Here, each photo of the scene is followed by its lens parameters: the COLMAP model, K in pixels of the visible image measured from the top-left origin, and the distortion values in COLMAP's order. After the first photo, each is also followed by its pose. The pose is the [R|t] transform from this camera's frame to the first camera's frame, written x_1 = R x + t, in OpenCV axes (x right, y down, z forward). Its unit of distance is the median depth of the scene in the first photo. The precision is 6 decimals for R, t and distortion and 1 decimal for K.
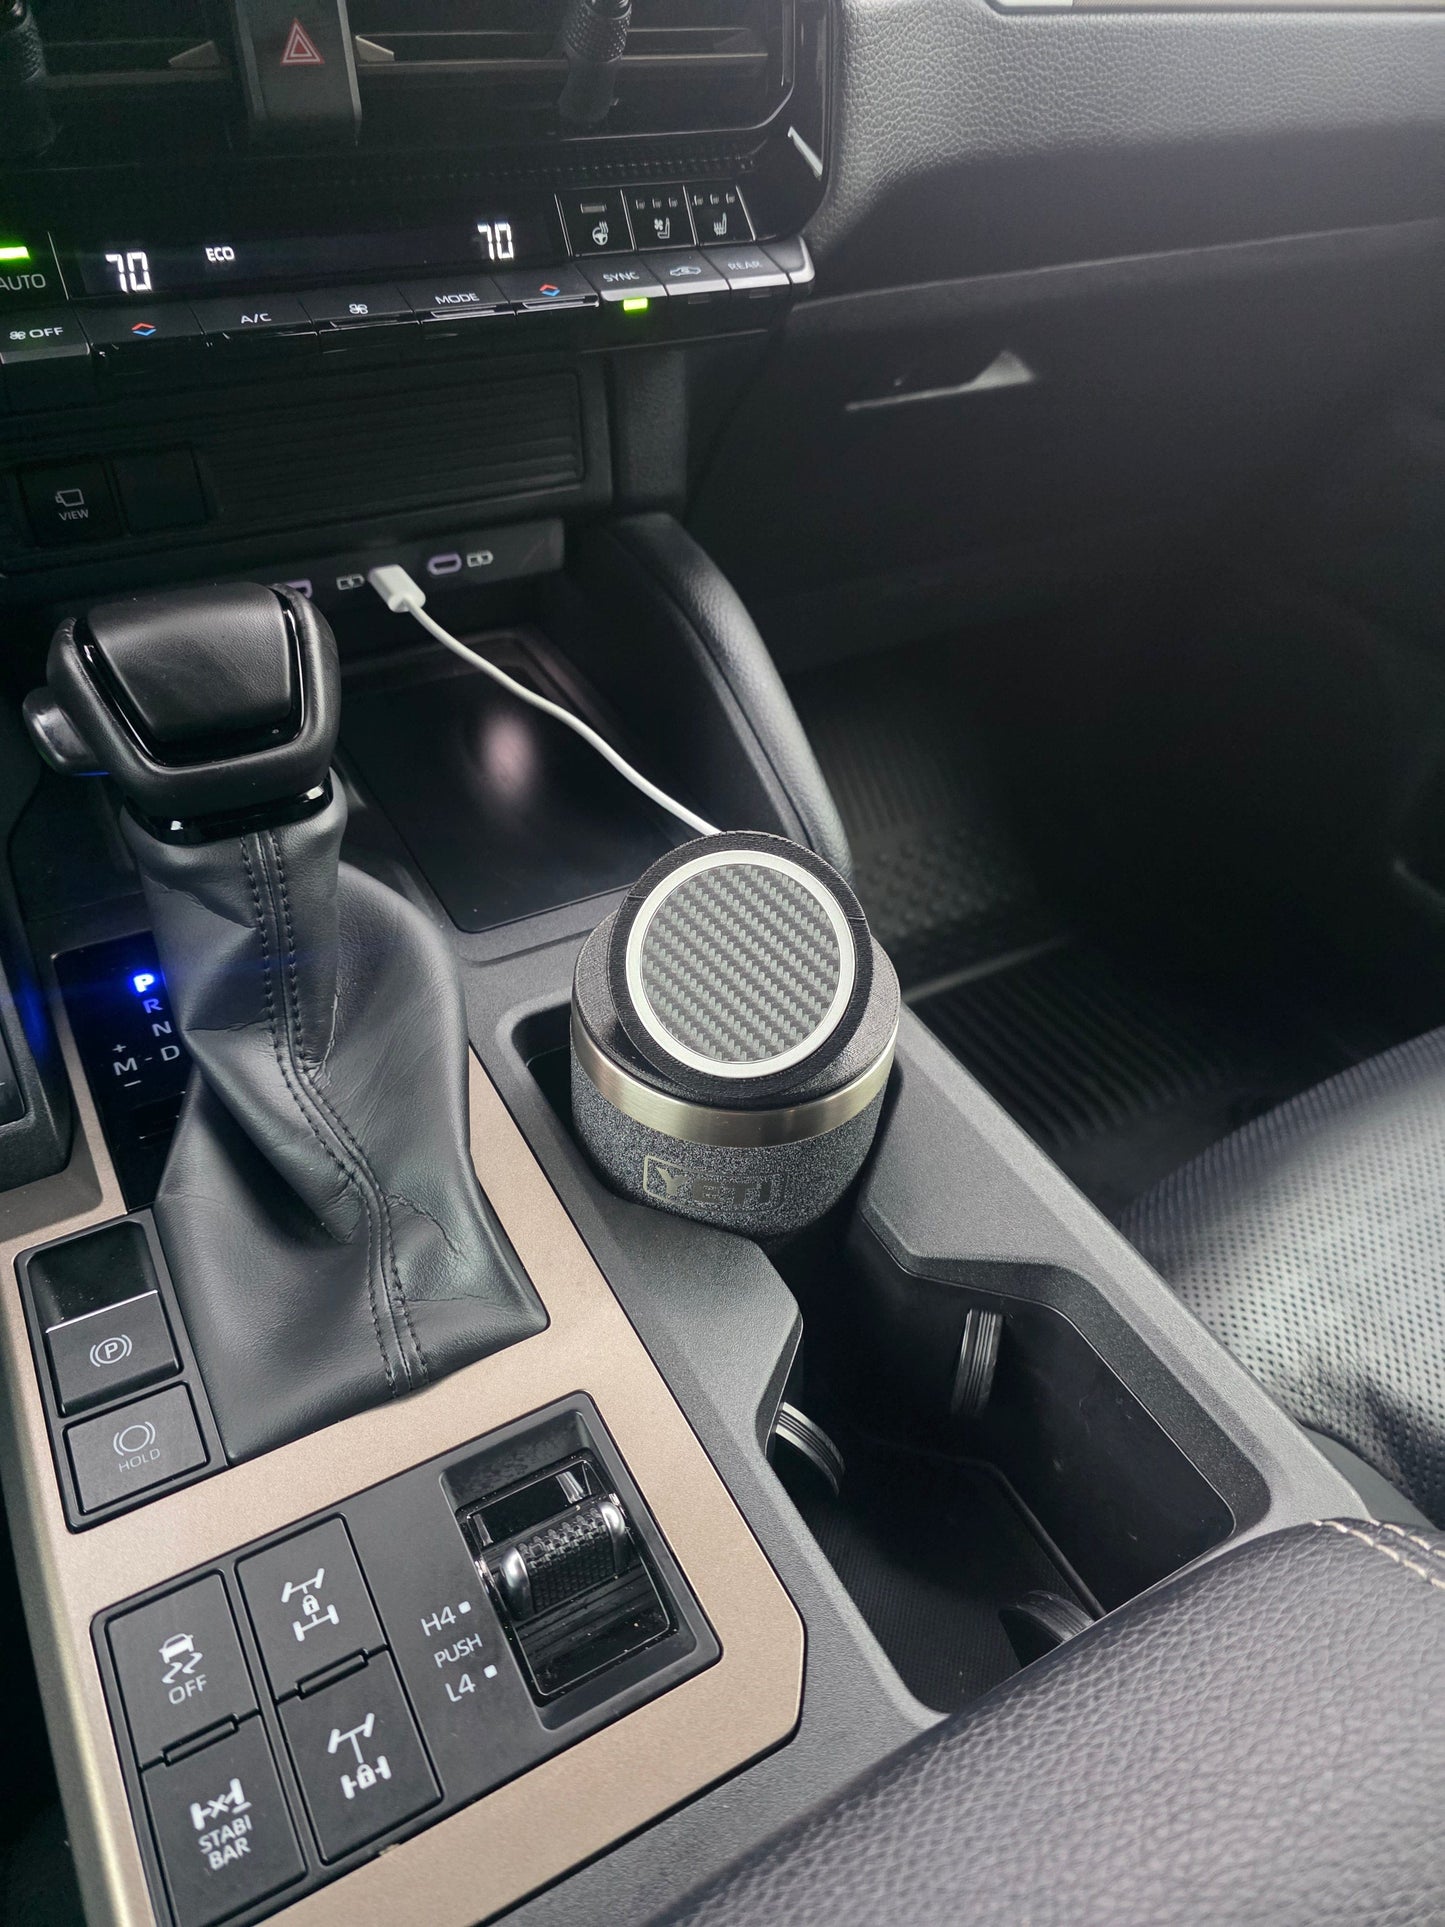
lens RADIAL K [[1363.1, 0, 723.6], [0, 1363.1, 971.4], [0, 0, 1]] dist [0.020299, -0.041747]
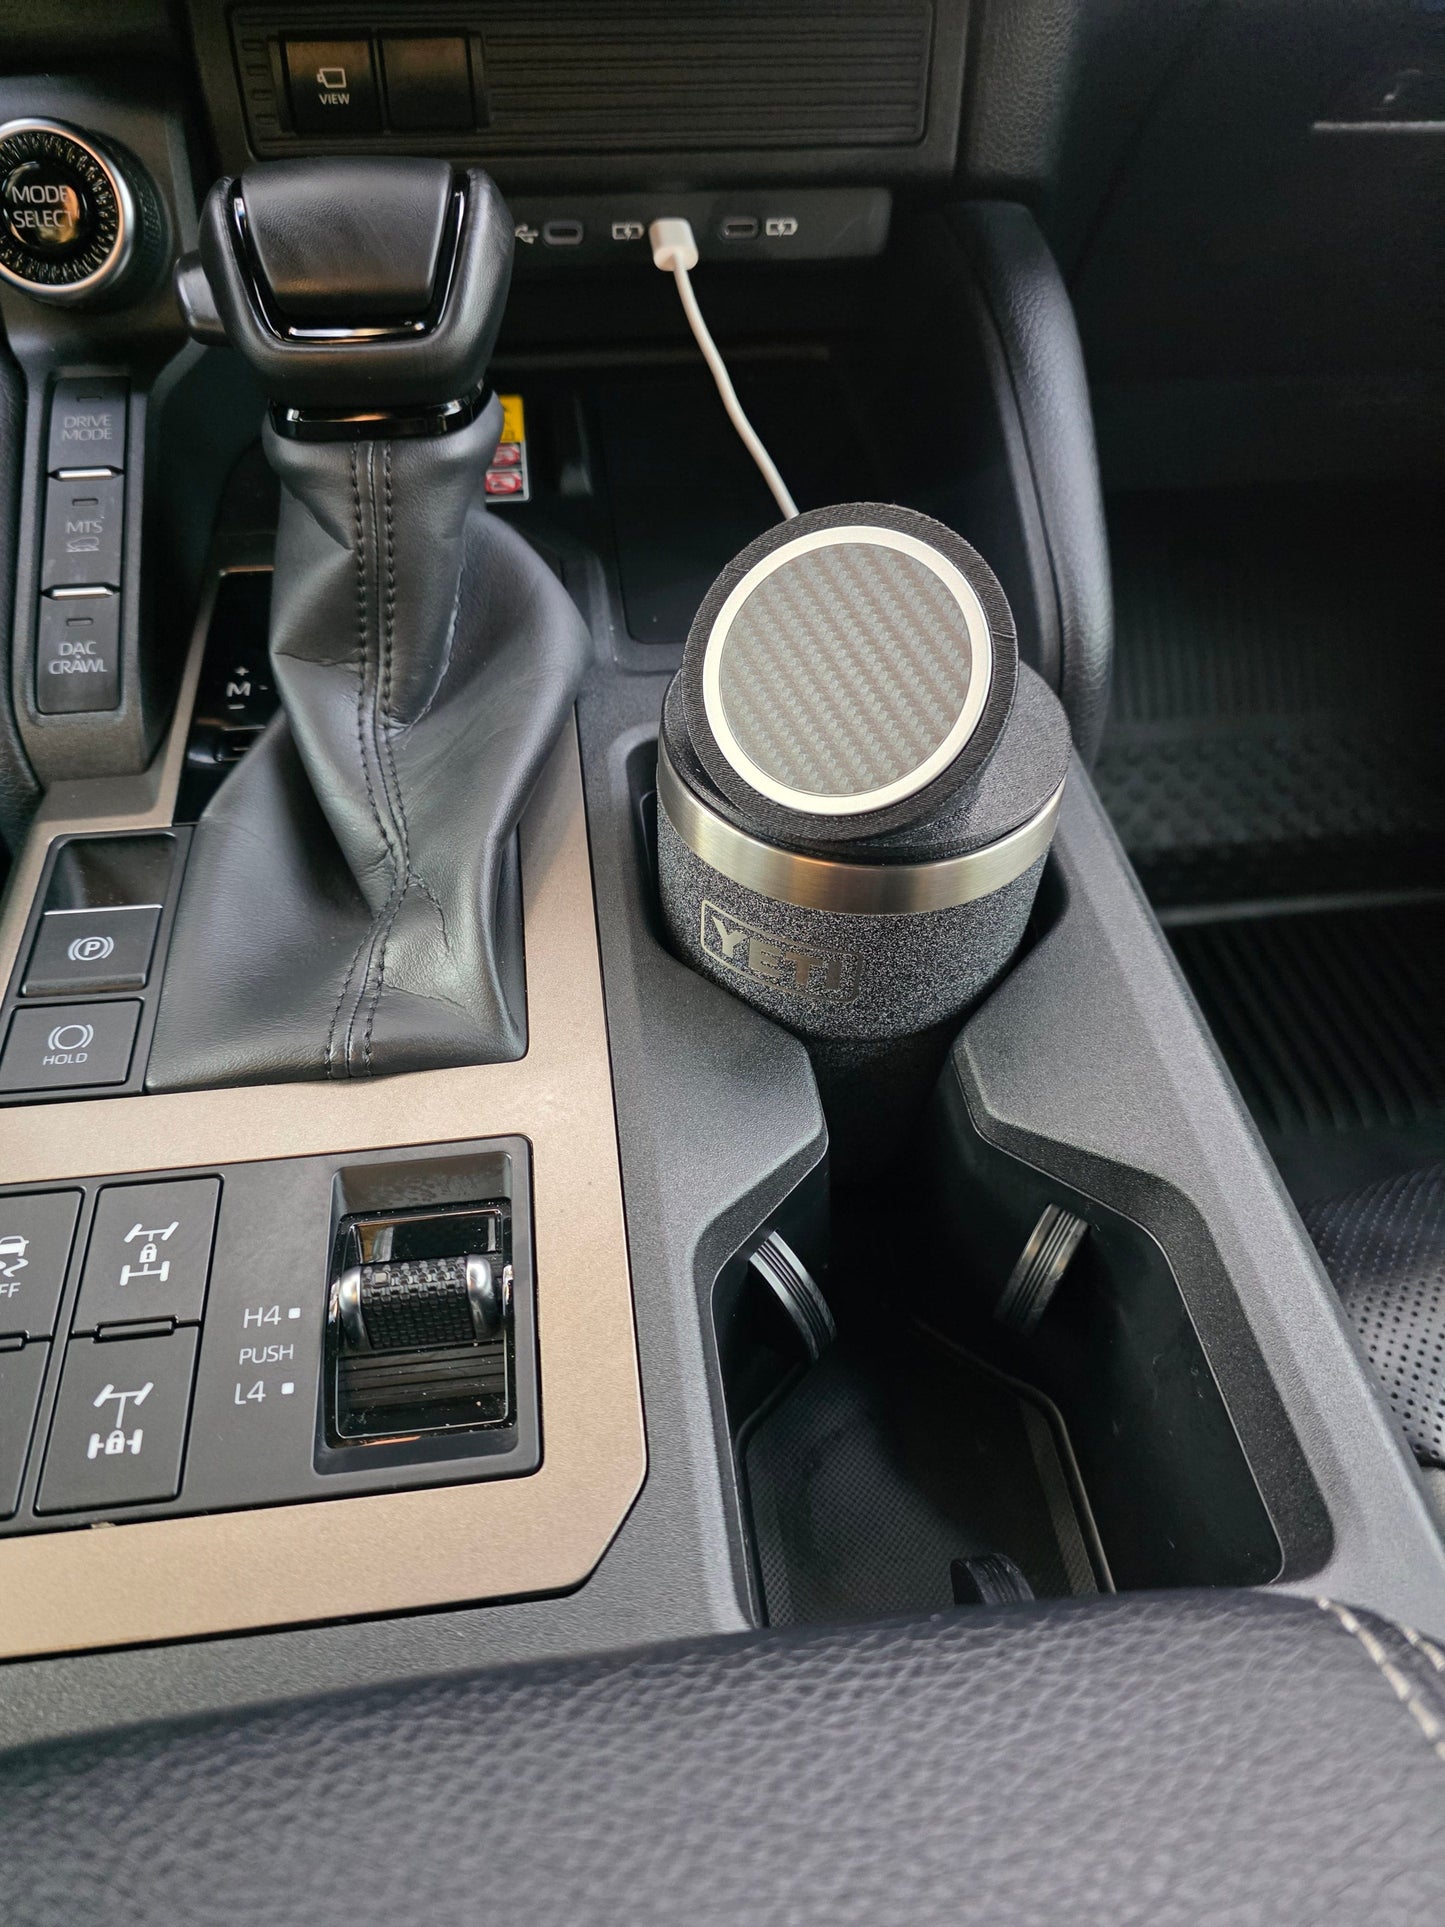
lens RADIAL K [[1363.1, 0, 704.6], [0, 1363.1, 958.9], [0, 0, 1]] dist [0.020299, -0.041747]
pose [[0.923694, 0.257218, -0.283952, 0.192228], [-0.230152, 0.965030, 0.125491, 0.061199], [0.306301, -0.050563, 0.950591, 0.207623]]
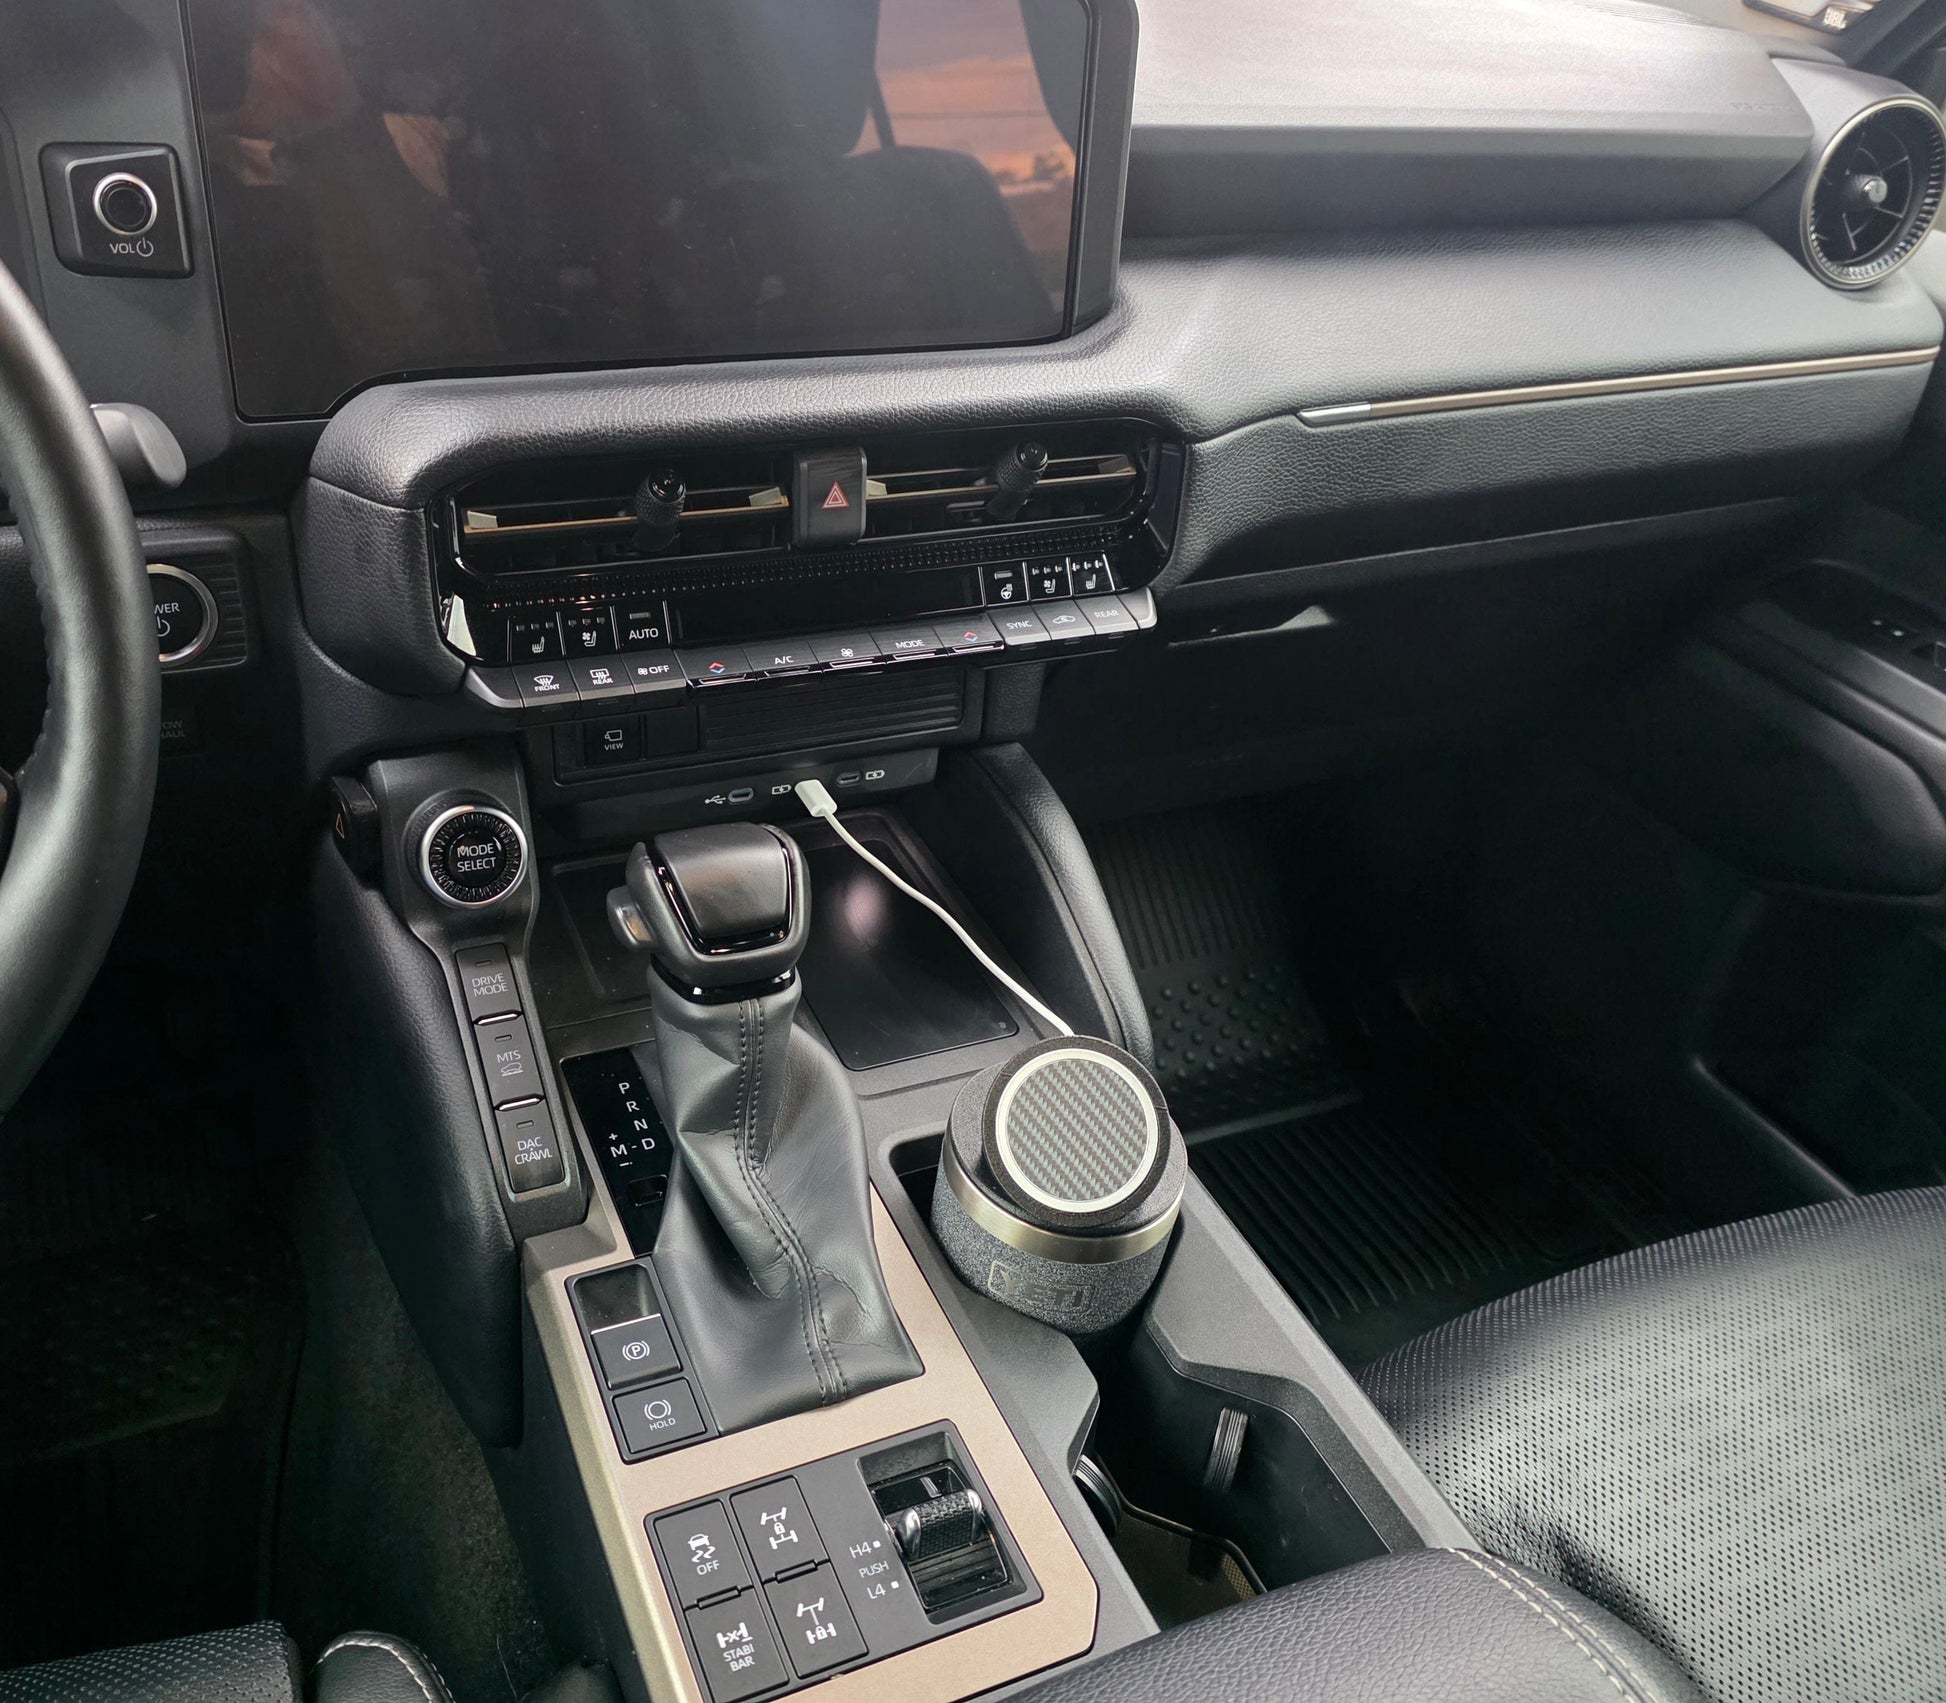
lens RADIAL K [[1712.0, 0, 799.9], [0, 1712.0, 765.8], [0, 0, 1]] dist [0.051356, -0.065598]
pose [[0.991398, 0.089539, -0.095462, -0.133487], [-0.103975, 0.981801, -0.158921, -0.062682], [0.079495, 0.167480, 0.982665, -0.847848]]
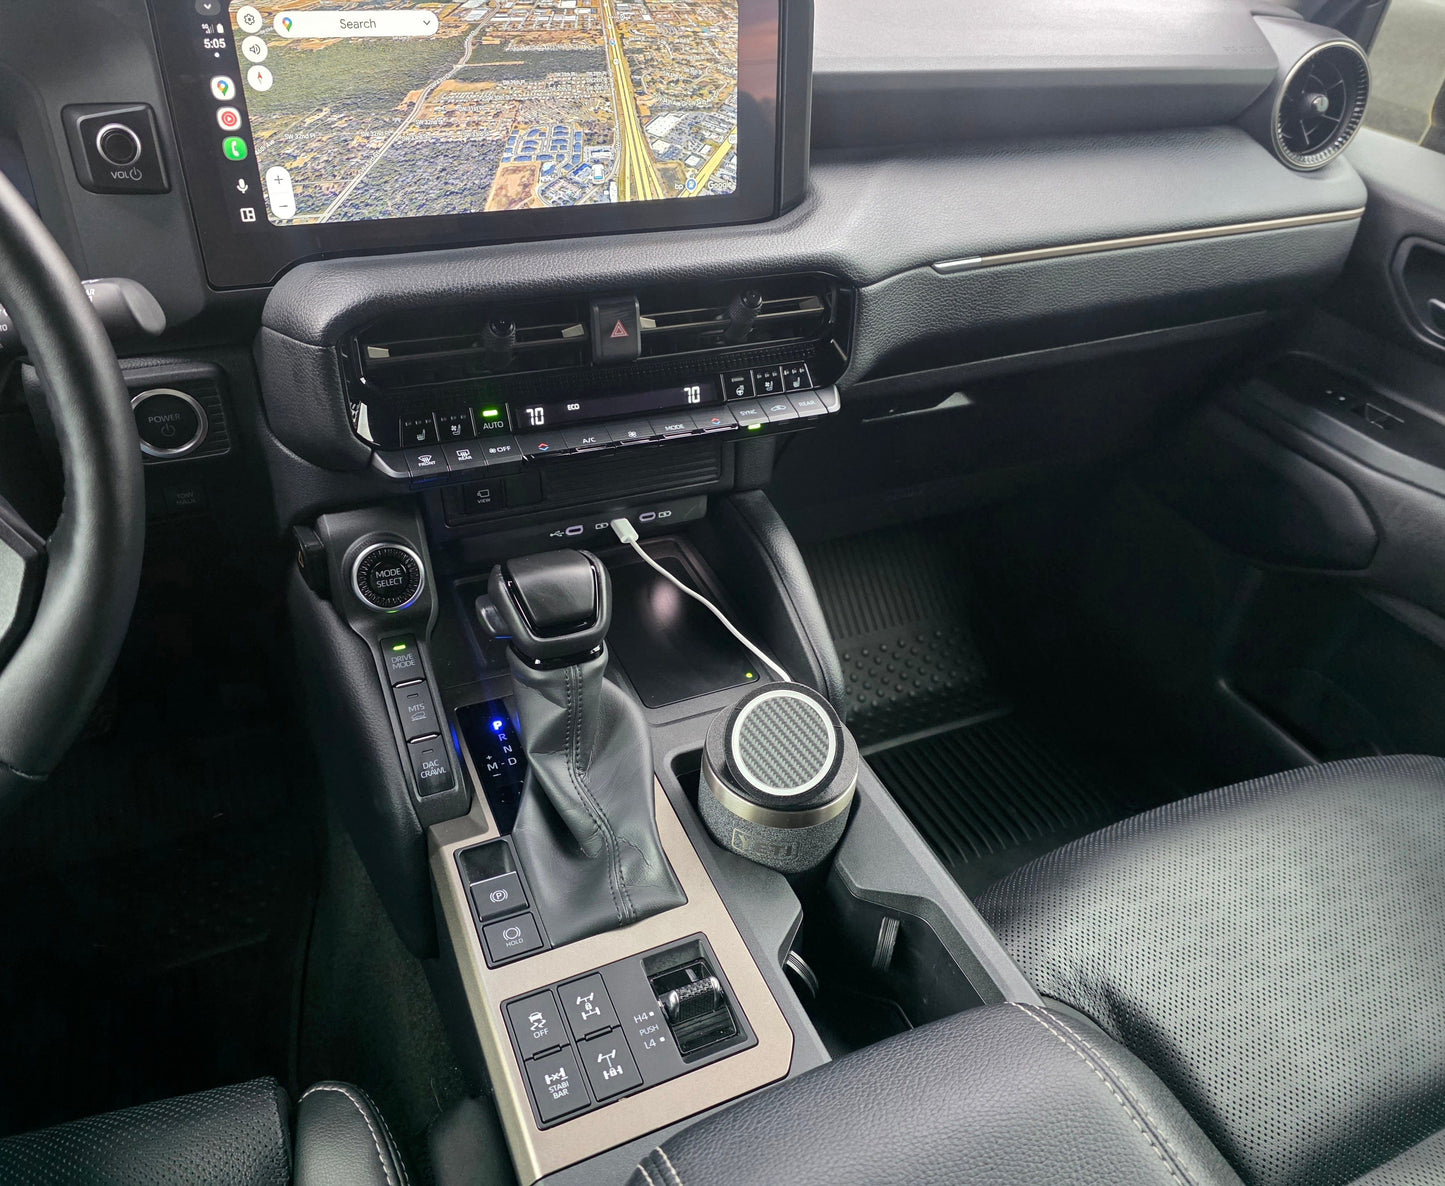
lens RADIAL K [[1125.1, 0, 696.9], [0, 1125.1, 558.0], [0, 0, 1]] dist [0.050548, -0.065456]
pose [[0.995273, 0.063004, -0.073909, -0.011646], [-0.071037, 0.991206, -0.111641, -0.086396], [0.066226, 0.116364, 0.990996, -0.831786]]
